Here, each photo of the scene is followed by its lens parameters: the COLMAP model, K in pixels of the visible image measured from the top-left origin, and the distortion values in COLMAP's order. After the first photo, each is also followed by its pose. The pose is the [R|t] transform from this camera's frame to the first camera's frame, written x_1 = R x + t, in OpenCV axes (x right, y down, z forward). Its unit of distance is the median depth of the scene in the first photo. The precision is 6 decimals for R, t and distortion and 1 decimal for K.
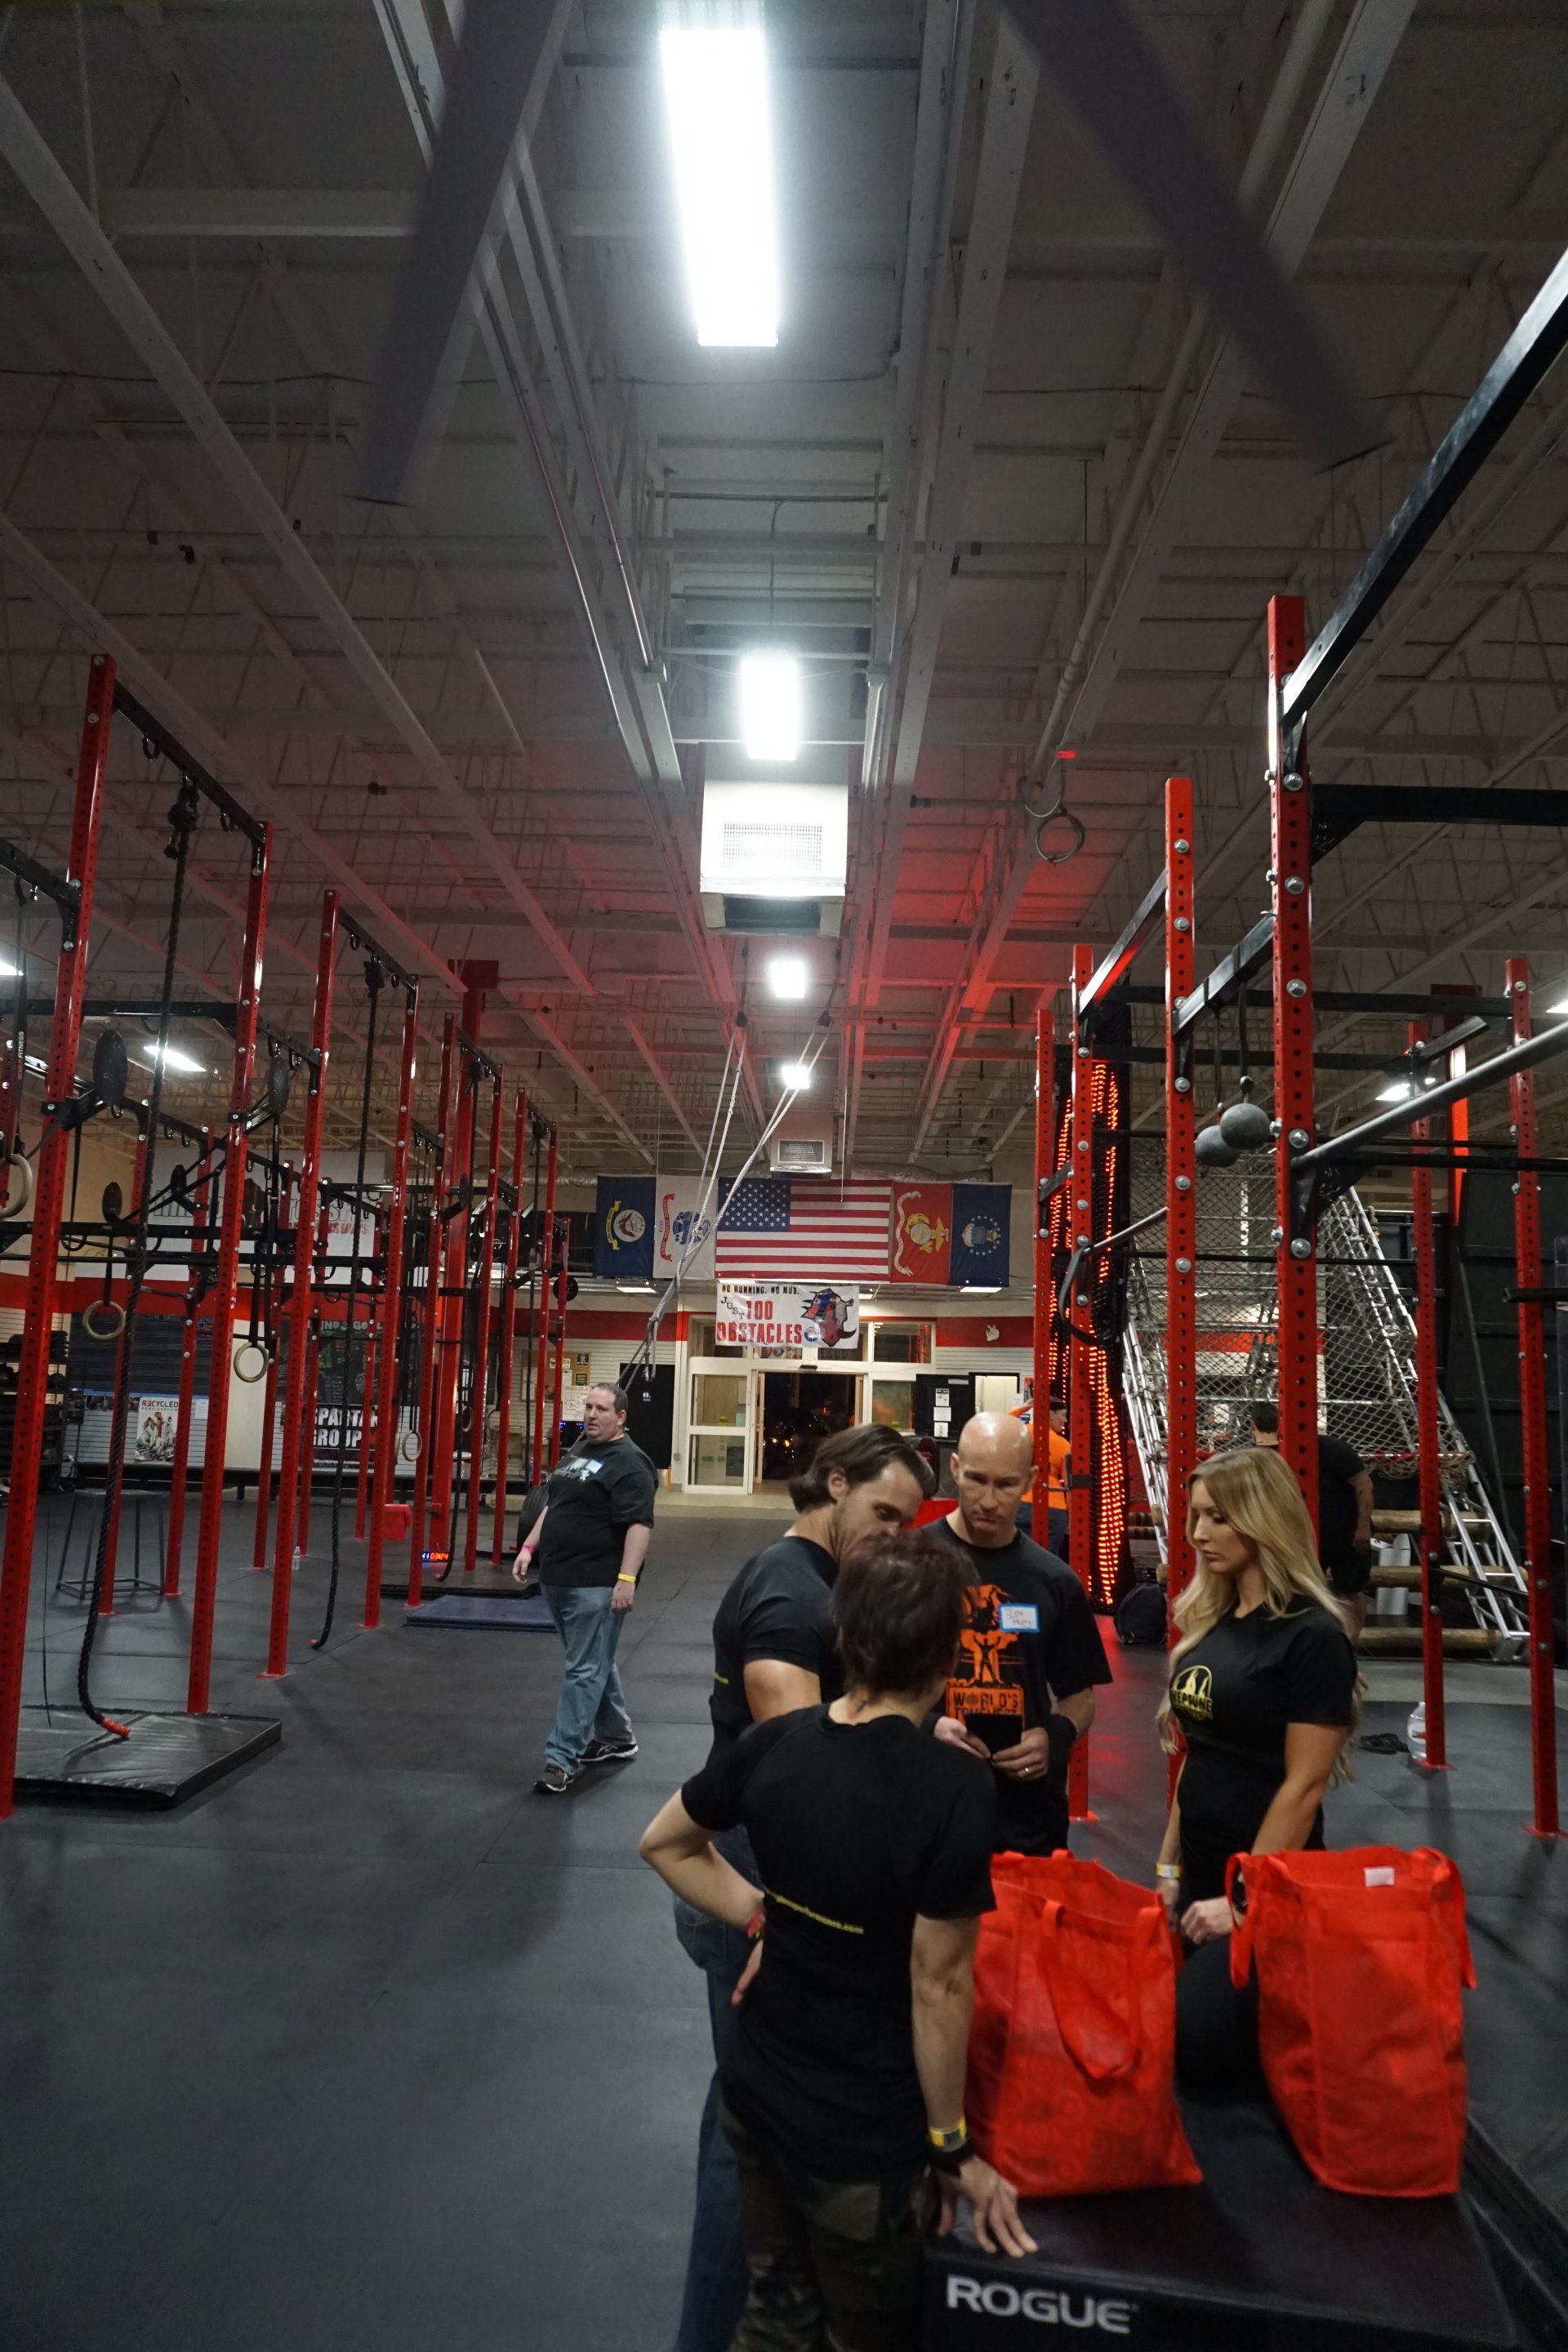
lens RADIAL K [[1598.7, 0, 784.0], [0, 1598.7, 1176.0], [0, 0, 1]] dist [-0.001447, 0.004410]
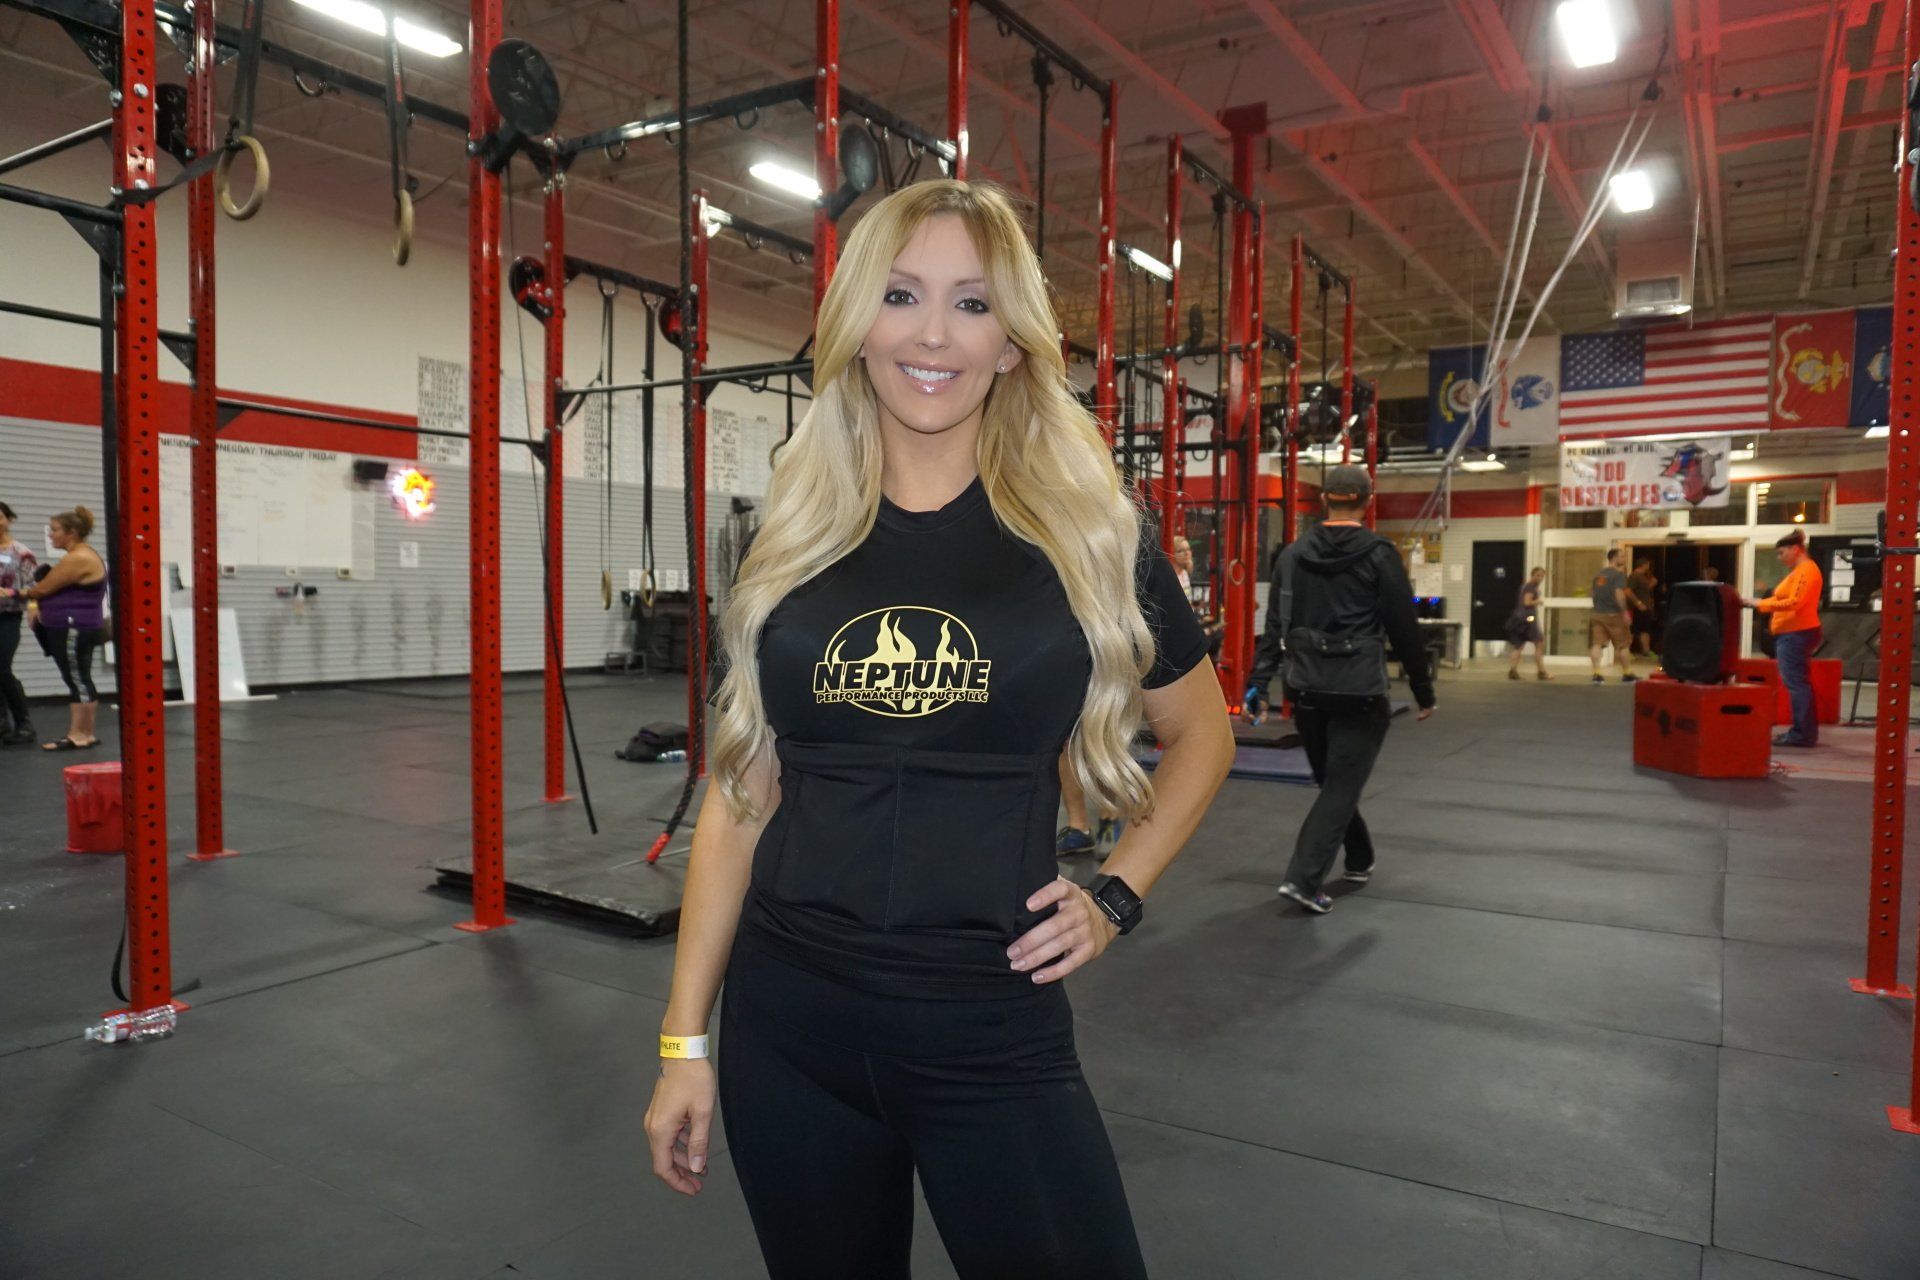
lens RADIAL K [[1305.0, 0, 960.0], [0, 1305.0, 640.0], [0, 0, 1]] dist [-0.001447, 0.004410]
pose [[0.869573, -0.002328, -0.493799, 0.031946], [0.084795, 0.985839, 0.144675, 0.037100], [0.486469, -0.167678, 0.857457, 0.126452]]
